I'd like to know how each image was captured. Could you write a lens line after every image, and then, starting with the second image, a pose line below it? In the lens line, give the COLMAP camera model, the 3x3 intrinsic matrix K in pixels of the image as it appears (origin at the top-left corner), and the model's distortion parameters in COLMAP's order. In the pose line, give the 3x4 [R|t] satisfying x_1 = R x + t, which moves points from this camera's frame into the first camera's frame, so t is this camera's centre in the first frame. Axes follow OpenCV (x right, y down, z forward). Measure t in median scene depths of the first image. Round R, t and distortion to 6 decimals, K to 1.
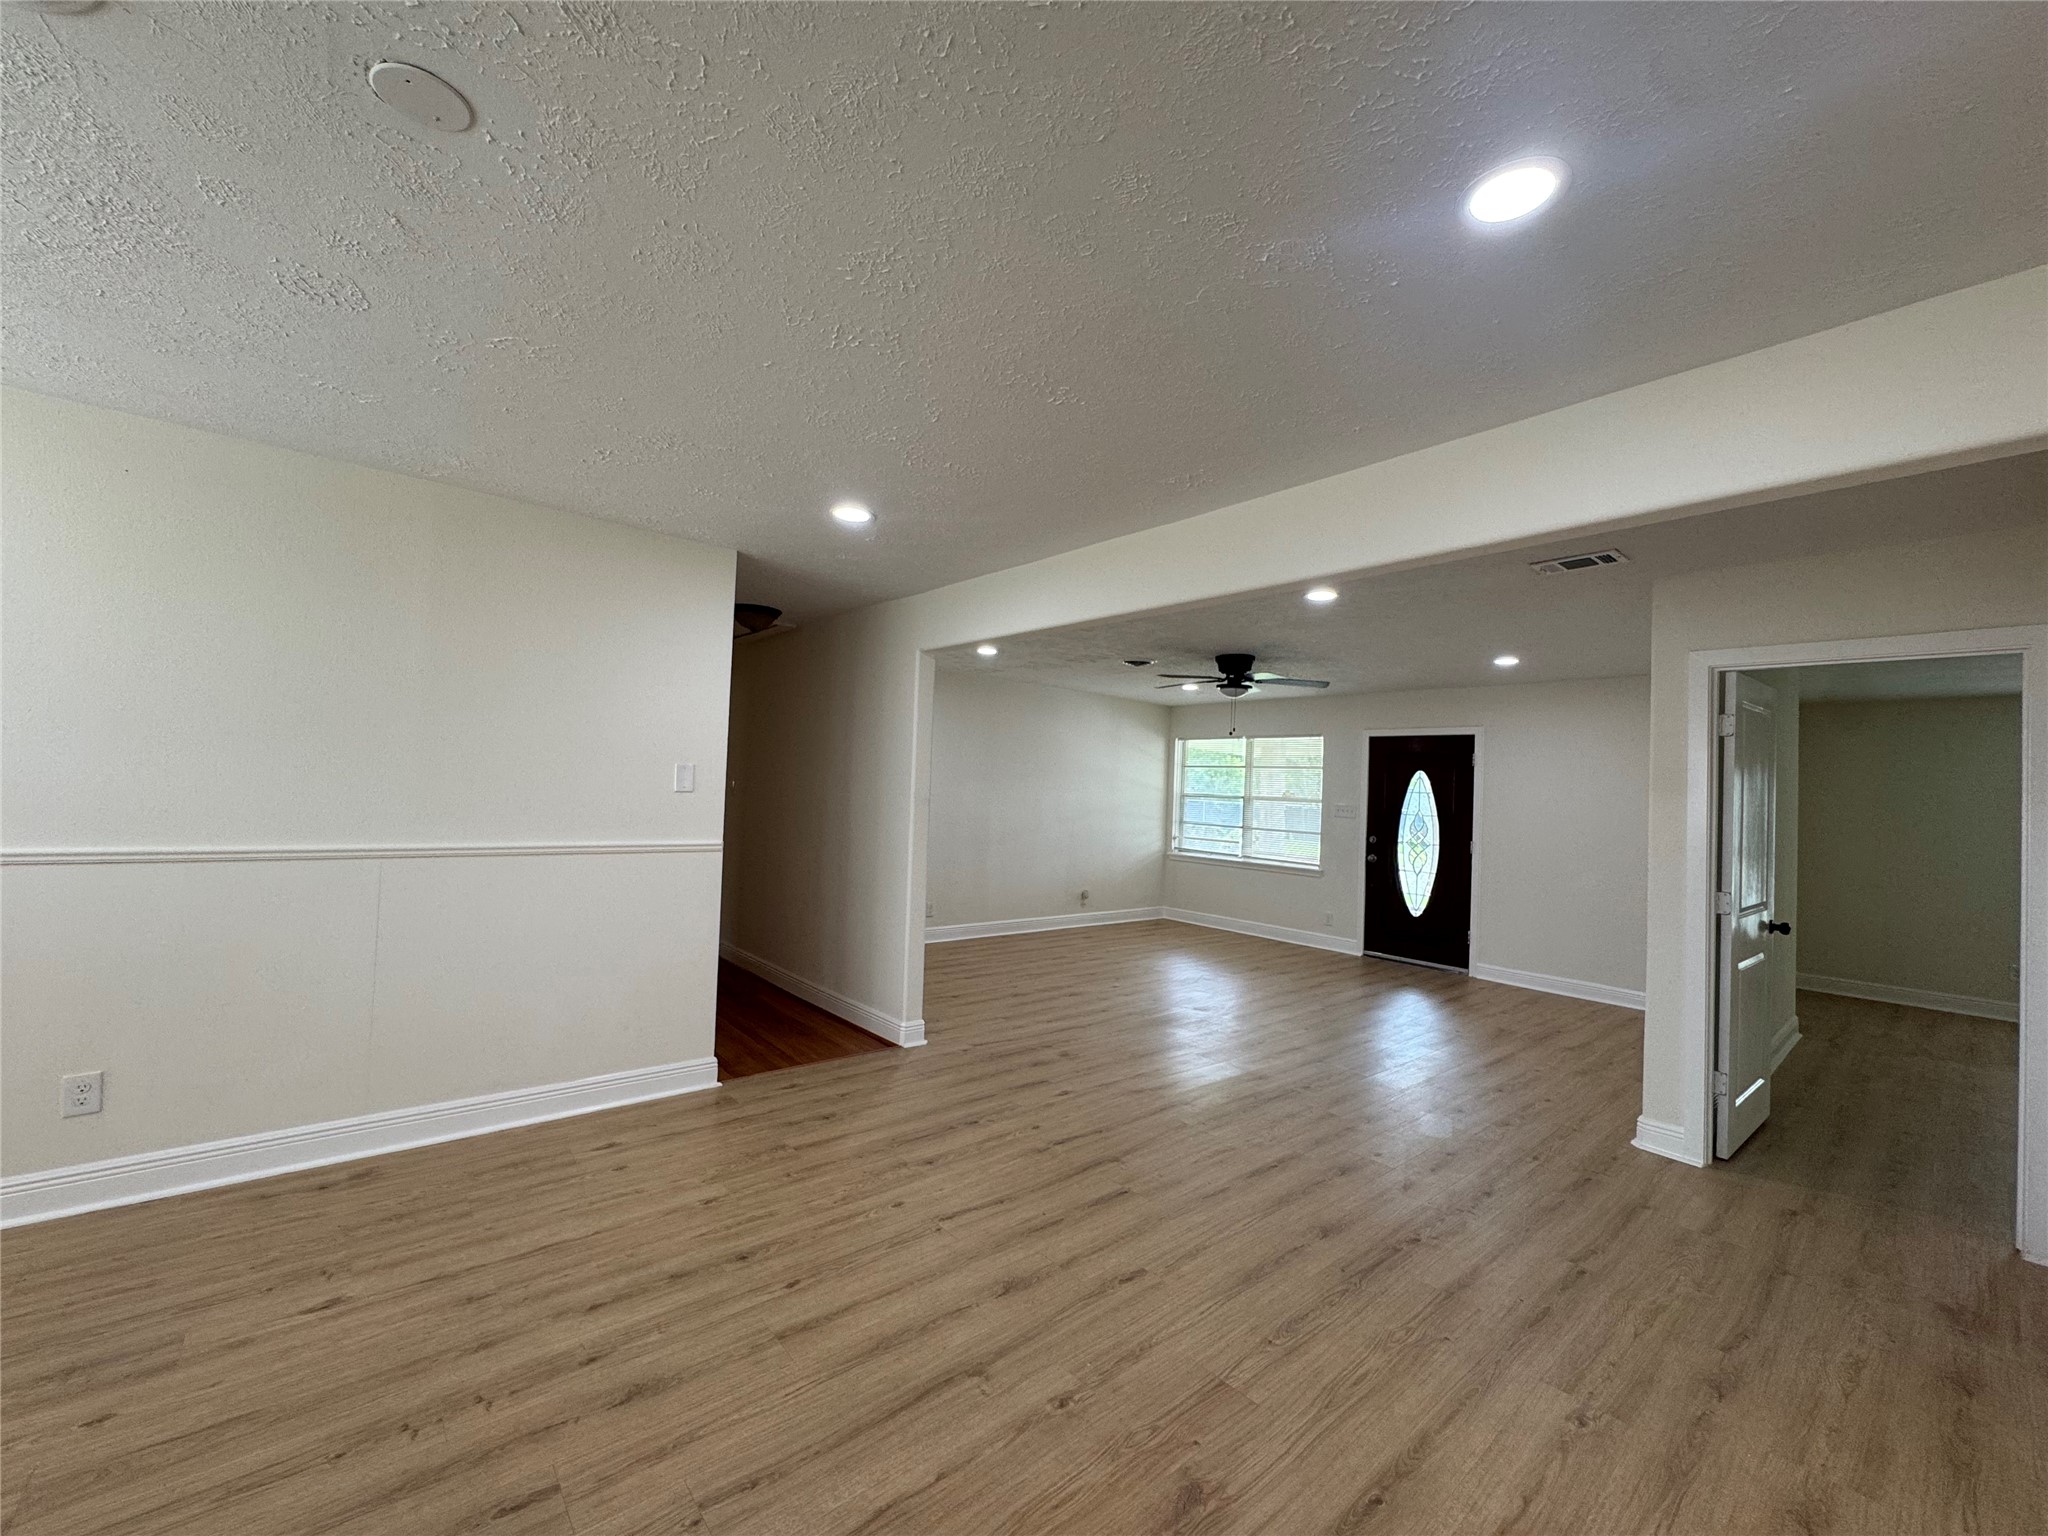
lens RADIAL K [[824.4, 0, 1024.4], [0, 824.4, 769.2], [0, 0, 1]] dist [-0.000435, -0.000283]
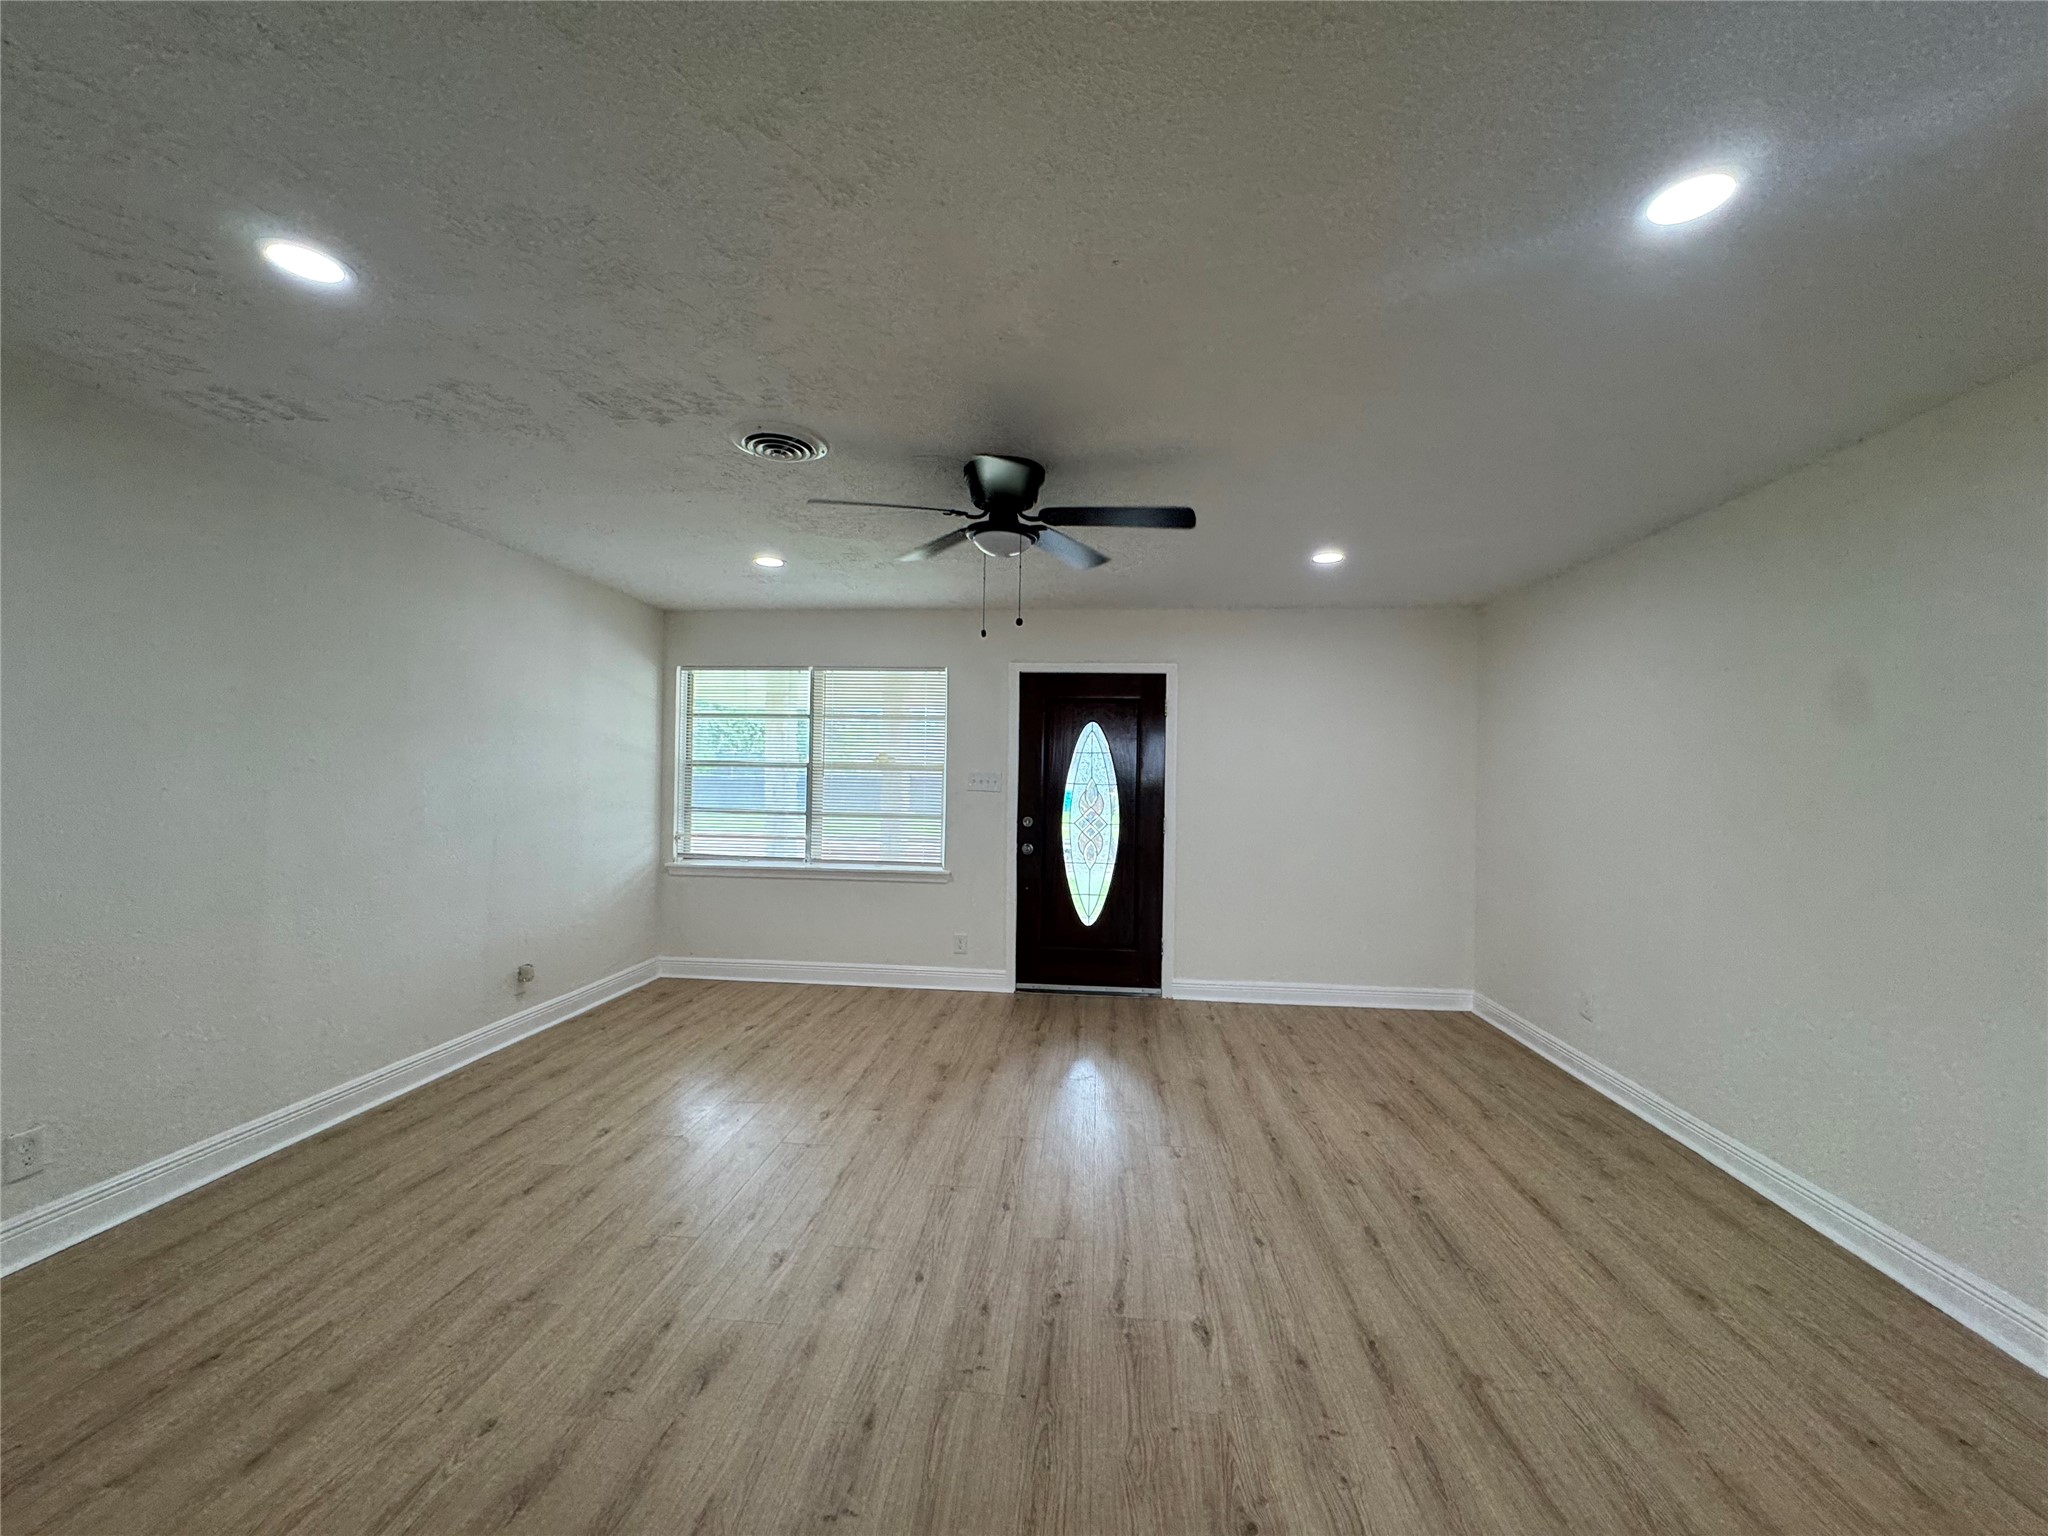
lens RADIAL K [[824.4, 0, 1021.3], [0, 824.4, 763.7], [0, 0, 1]] dist [-0.000435, -0.000283]
pose [[0.708210, -0.017786, 0.705777, -0.059705], [-0.003905, 0.999569, 0.029108, 0.014527], [-0.705991, -0.023371, 0.707835, 0.455169]]
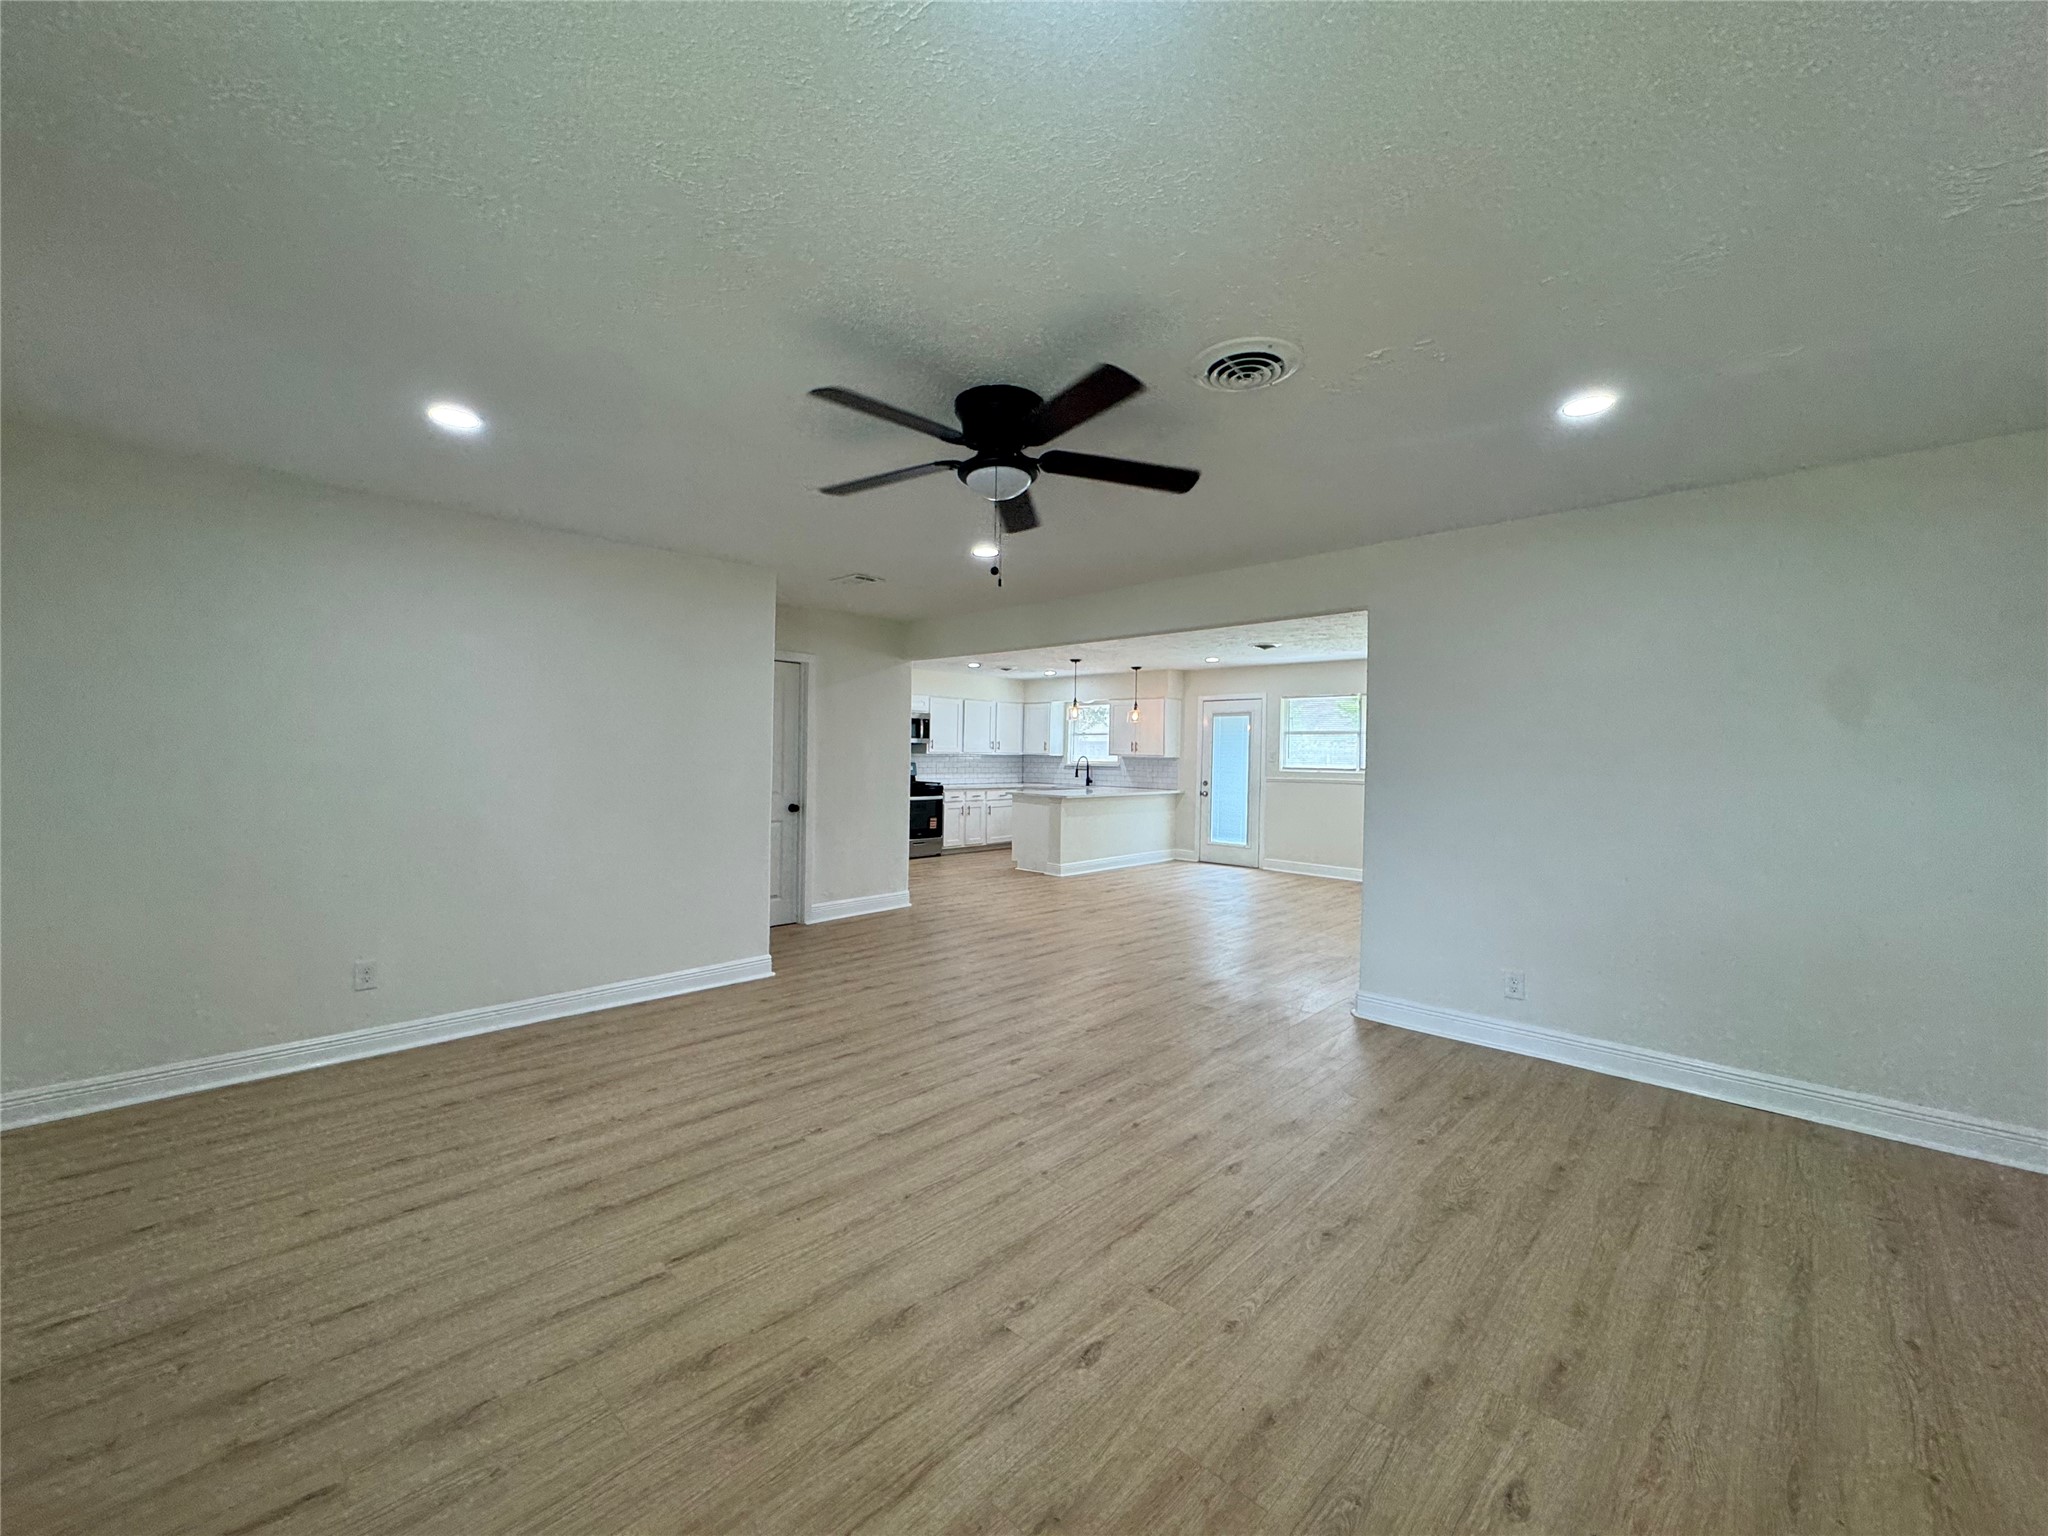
lens RADIAL K [[824.4, 0, 1022.2], [0, 824.4, 762.1], [0, 0, 1]] dist [-0.000435, -0.000283]
pose [[-0.992232, -0.049353, -0.114192, 0.195893], [-0.047481, 0.998690, -0.019065, 0.042088], [0.114984, -0.013495, -0.993276, 1.005044]]
